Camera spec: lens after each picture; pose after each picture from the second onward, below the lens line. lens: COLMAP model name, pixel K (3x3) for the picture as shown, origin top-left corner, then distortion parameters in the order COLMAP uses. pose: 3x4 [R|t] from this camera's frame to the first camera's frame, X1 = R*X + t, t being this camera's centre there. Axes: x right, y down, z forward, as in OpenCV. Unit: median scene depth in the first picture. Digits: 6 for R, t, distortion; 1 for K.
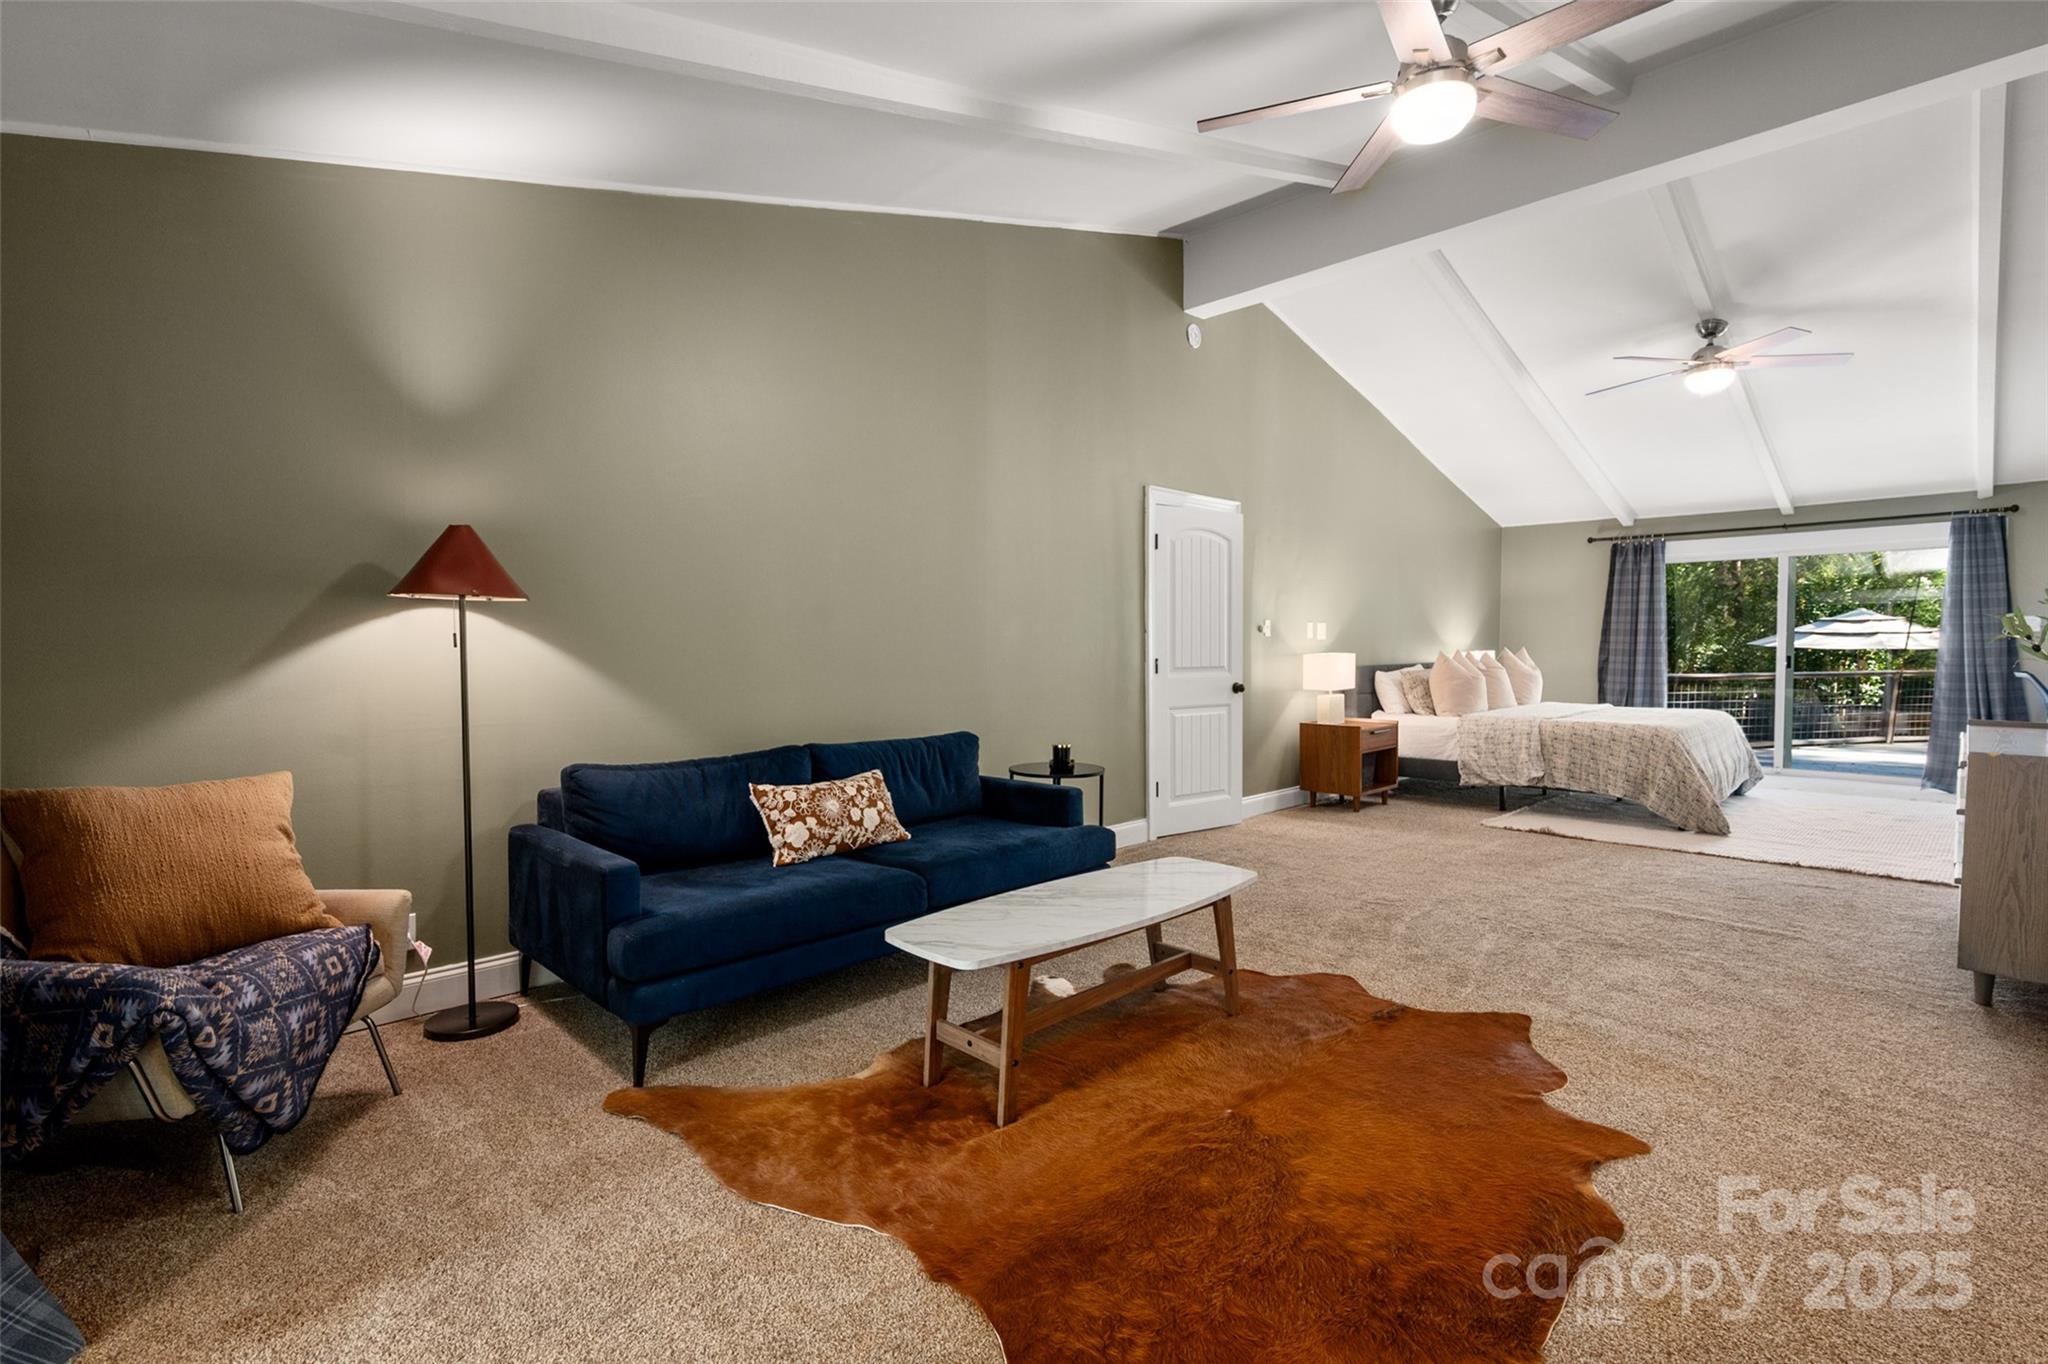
lens RADIAL K [[942.3, 0, 1038.5], [0, 942.3, 687.6], [0, 0, 1]] dist [0.005772, 0.000694]
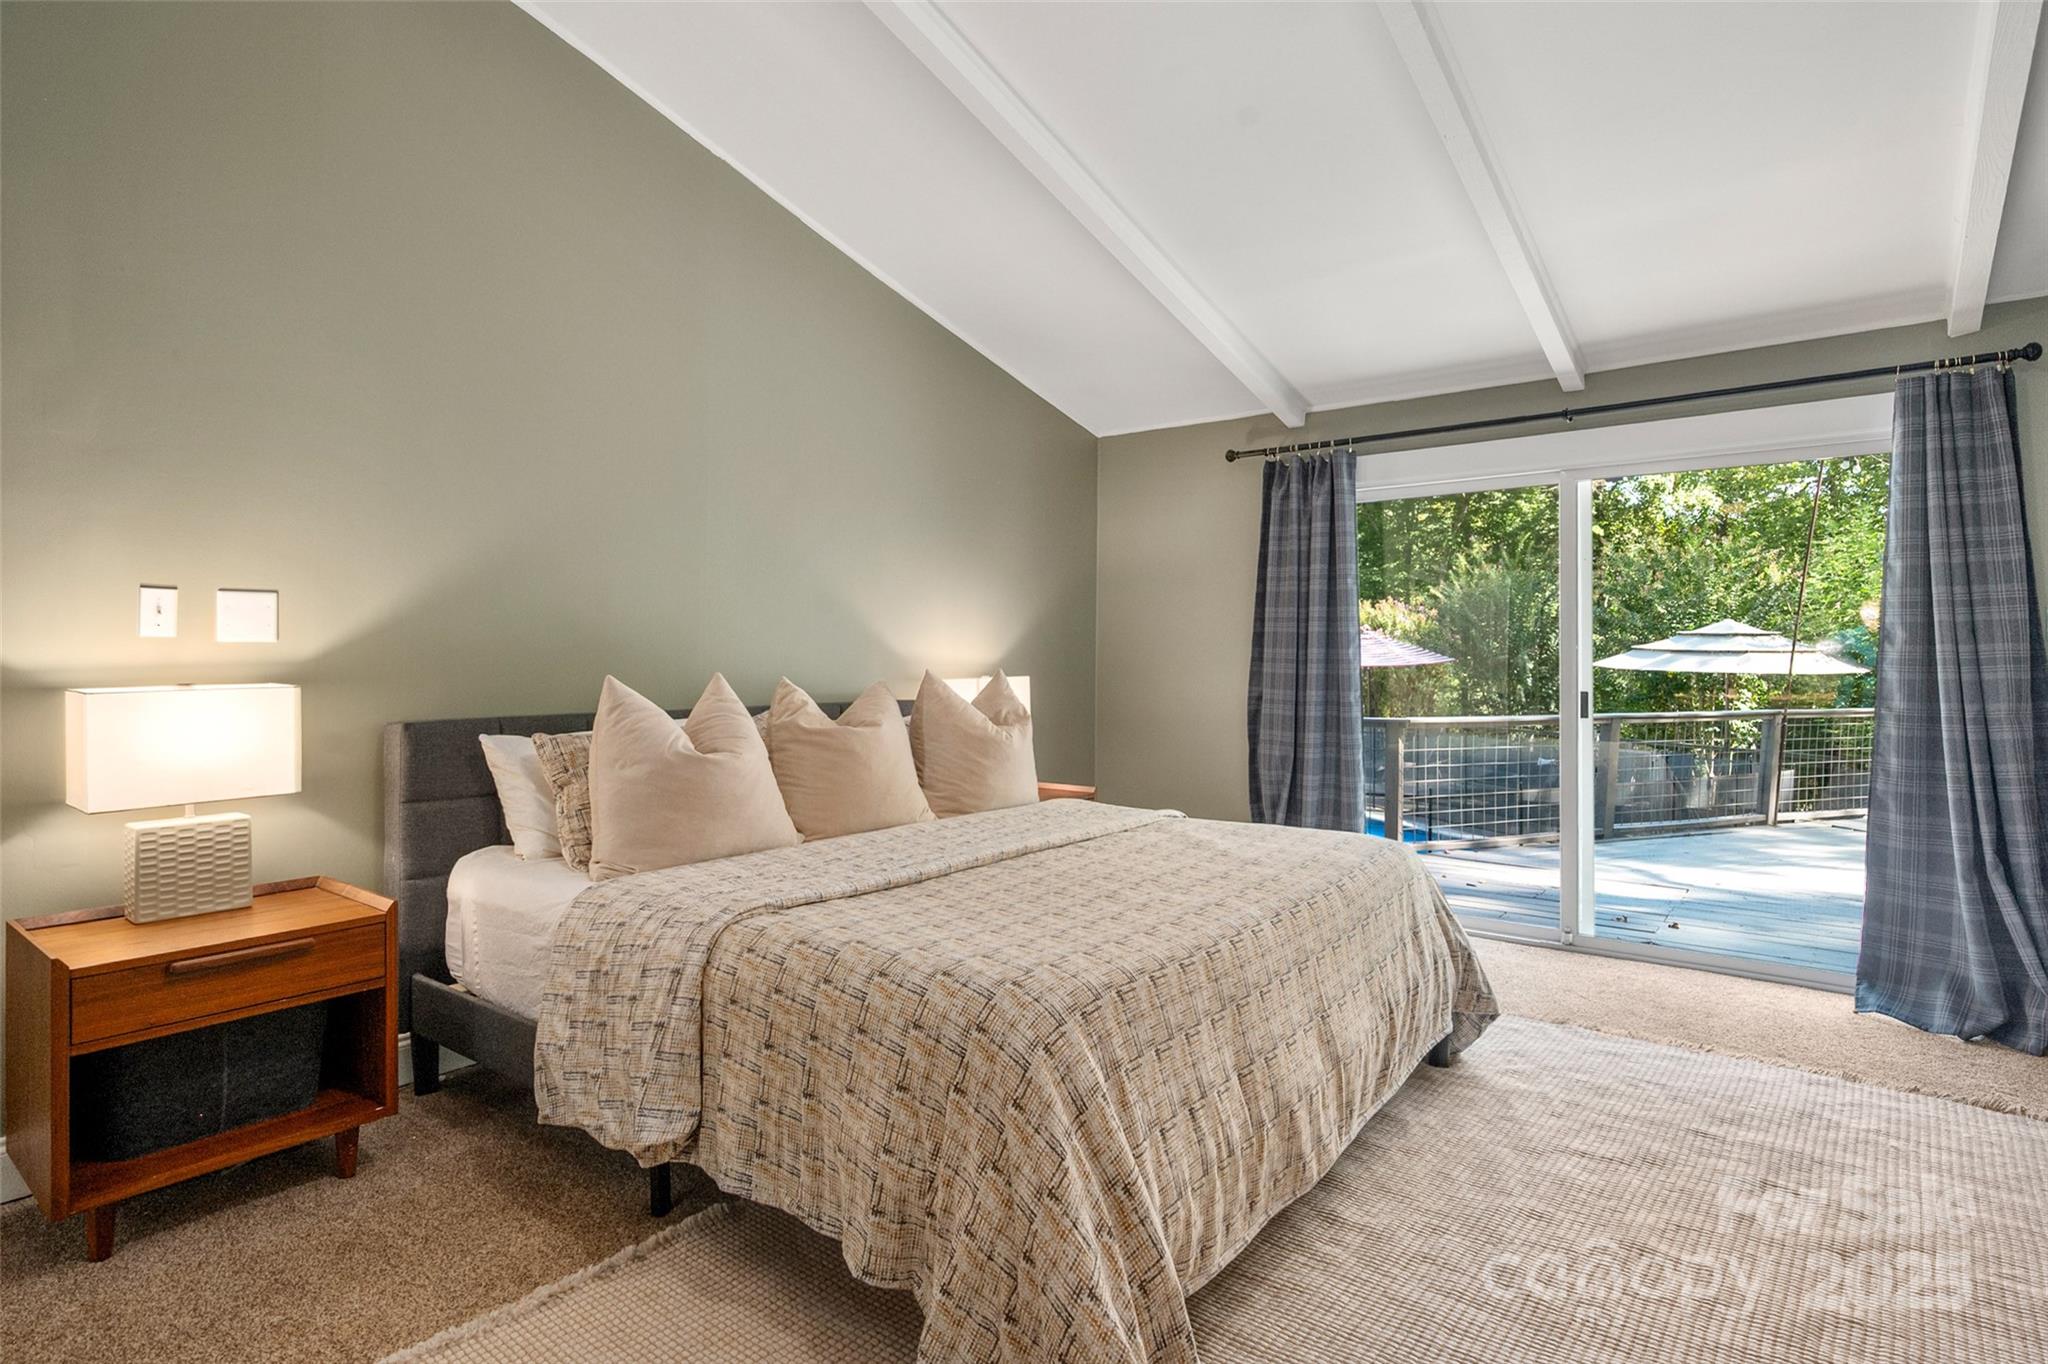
lens RADIAL K [[1081.6, 0, 1019.9], [0, 1081.6, 665.2], [0, 0, 1]] dist [0.000173, 0.000359]
pose [[0.991333, 0.006907, 0.131192, 0.417727], [-0.001369, 0.999106, -0.042254, -0.022195], [-0.131366, 0.041708, 0.990456, 0.473619]]
